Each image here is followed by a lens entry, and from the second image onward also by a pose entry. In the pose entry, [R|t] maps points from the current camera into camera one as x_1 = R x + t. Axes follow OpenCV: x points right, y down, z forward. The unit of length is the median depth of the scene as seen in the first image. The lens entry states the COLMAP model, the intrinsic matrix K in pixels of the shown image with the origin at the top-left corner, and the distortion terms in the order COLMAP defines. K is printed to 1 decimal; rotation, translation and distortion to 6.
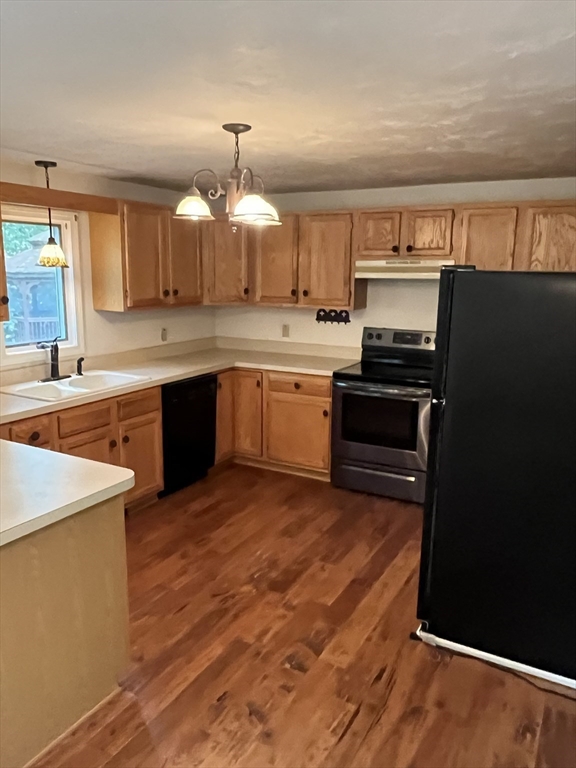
lens RADIAL K [[580.4, 0, 285.4], [0, 580.4, 391.0], [0, 0, 1]] dist [0.004309, -0.007053]
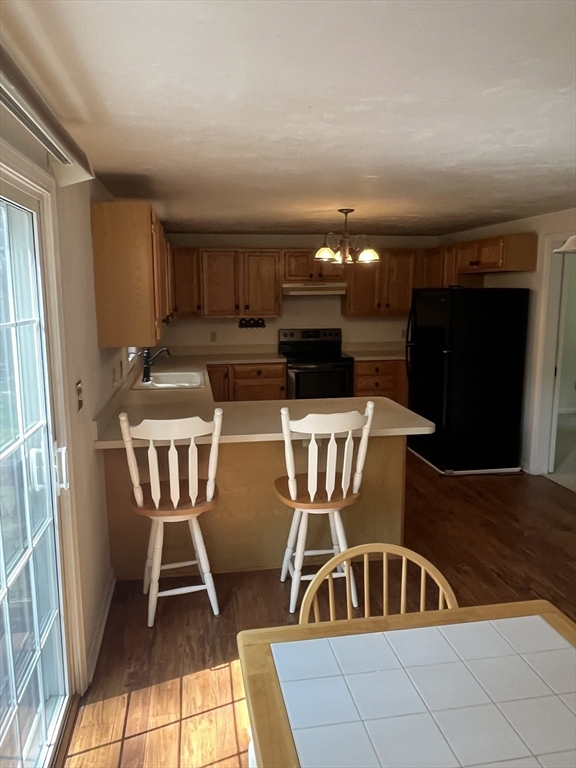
lens RADIAL K [[581.6, 0, 287.7], [0, 581.6, 380.6], [0, 0, 1]] dist [-0.003501, -0.007091]
pose [[0.786597, -0.109897, 0.607609, -0.747339], [0.140219, 0.990118, -0.002443, 0.022652], [-0.601335, 0.087120, 0.794233, -0.146222]]
